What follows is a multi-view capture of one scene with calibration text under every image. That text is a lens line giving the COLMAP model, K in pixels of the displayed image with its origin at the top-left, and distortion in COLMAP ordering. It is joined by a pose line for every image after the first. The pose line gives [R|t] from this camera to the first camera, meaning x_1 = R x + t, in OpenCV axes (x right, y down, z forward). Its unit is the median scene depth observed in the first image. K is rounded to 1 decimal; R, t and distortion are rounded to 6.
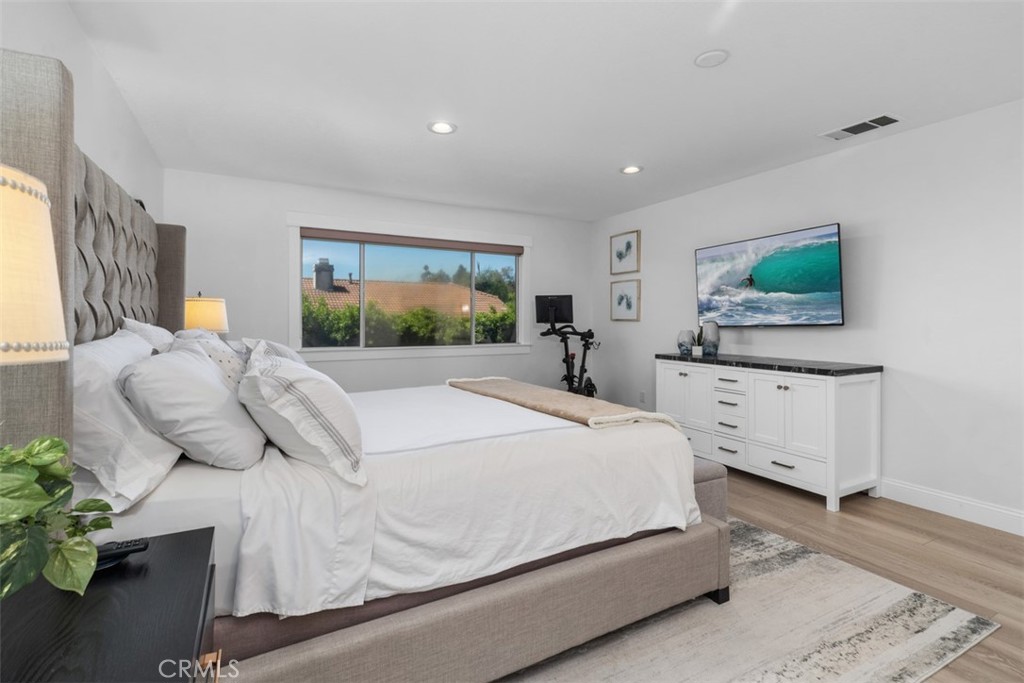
lens RADIAL K [[472.0, 0, 511.8], [0, 472.0, 318.3], [0, 0, 1]] dist [0.002263, 0.000153]
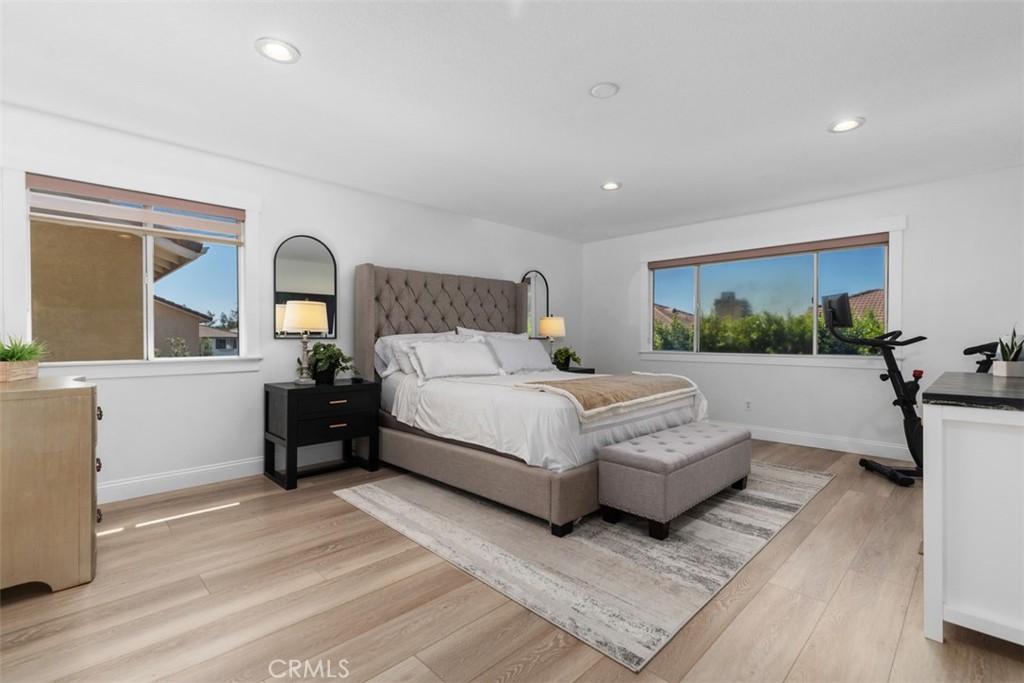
lens RADIAL K [[464.5, 0, 507.7], [0, 464.5, 343.2], [0, 0, 1]] dist [0.002757, -0.000103]
pose [[0.270647, 0.003621, -0.962672, 1.711196], [0.005644, 0.999970, 0.005348, 0.070796], [0.962662, -0.006881, 0.270618, 0.559152]]
